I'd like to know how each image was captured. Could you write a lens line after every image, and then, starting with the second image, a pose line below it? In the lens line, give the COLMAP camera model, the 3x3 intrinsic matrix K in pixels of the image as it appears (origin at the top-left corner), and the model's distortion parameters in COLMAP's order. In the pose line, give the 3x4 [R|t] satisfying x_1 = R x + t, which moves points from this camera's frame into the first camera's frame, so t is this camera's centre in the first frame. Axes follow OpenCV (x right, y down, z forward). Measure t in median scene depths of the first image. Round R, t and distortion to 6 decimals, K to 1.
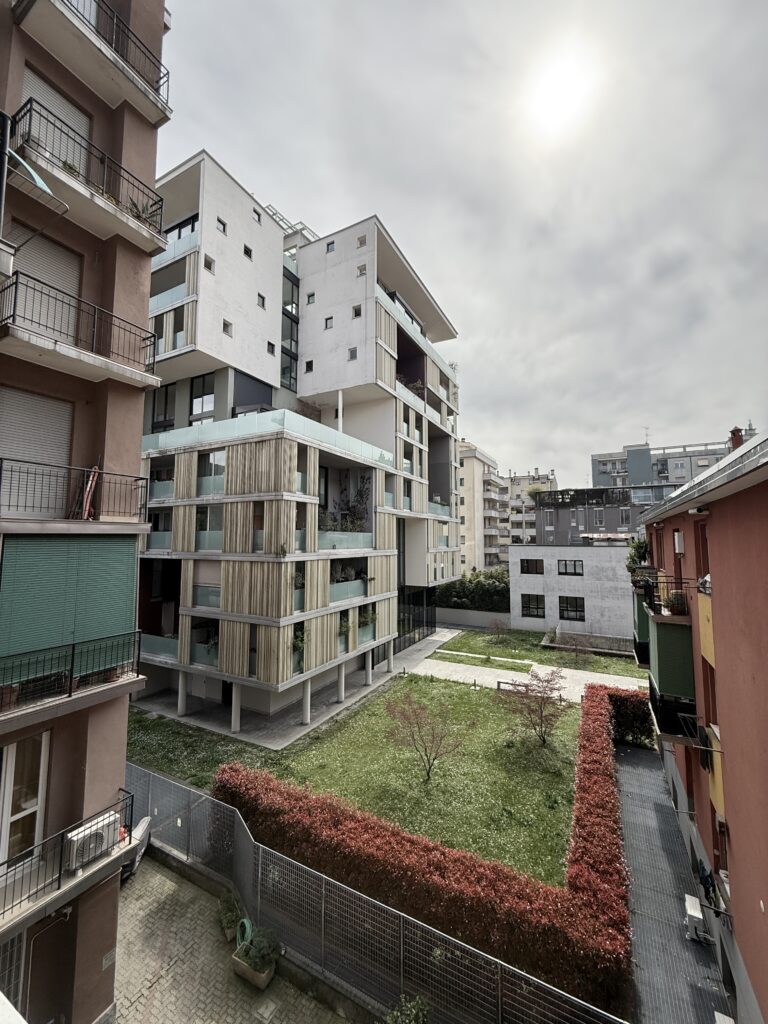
lens RADIAL K [[413.8, 0, 386.0], [0, 413.8, 505.1], [0, 0, 1]] dist [0.000807, 0.000009]
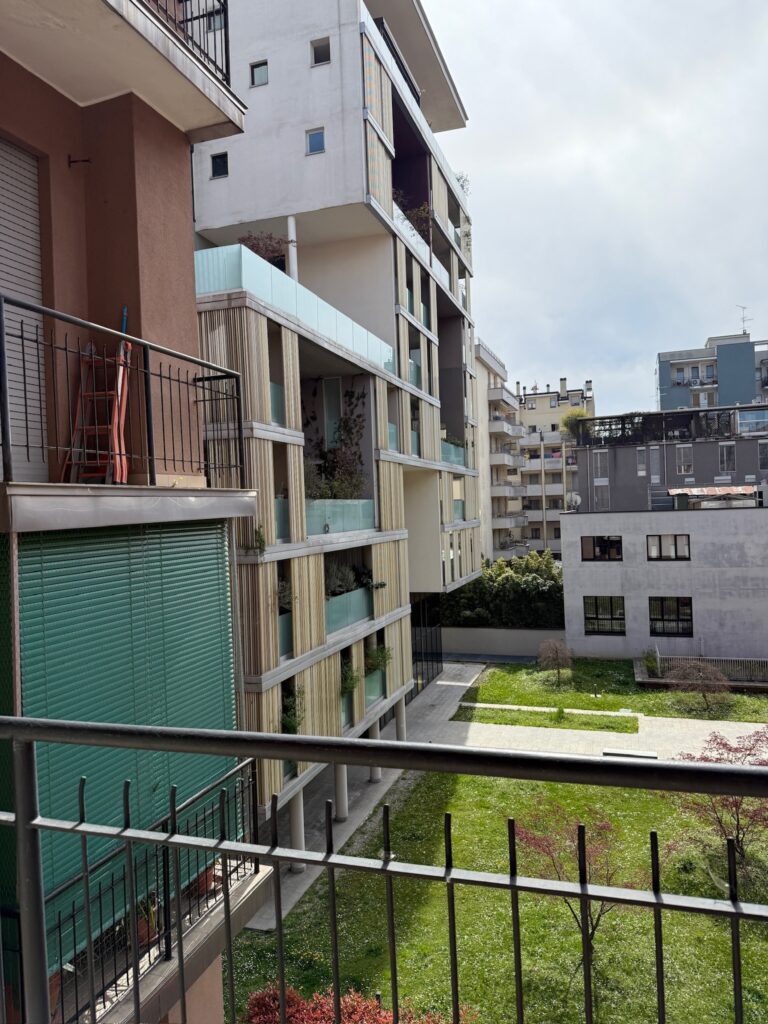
lens RADIAL K [[727.2, 0, 390.5], [0, 727.2, 514.0], [0, 0, 1]] dist [0.080239, -0.115869]
pose [[0.986347, -0.037887, 0.160262, -0.121417], [0.023478, 0.995587, 0.090862, 0.001614], [-0.162997, -0.085858, 0.982884, 0.063581]]
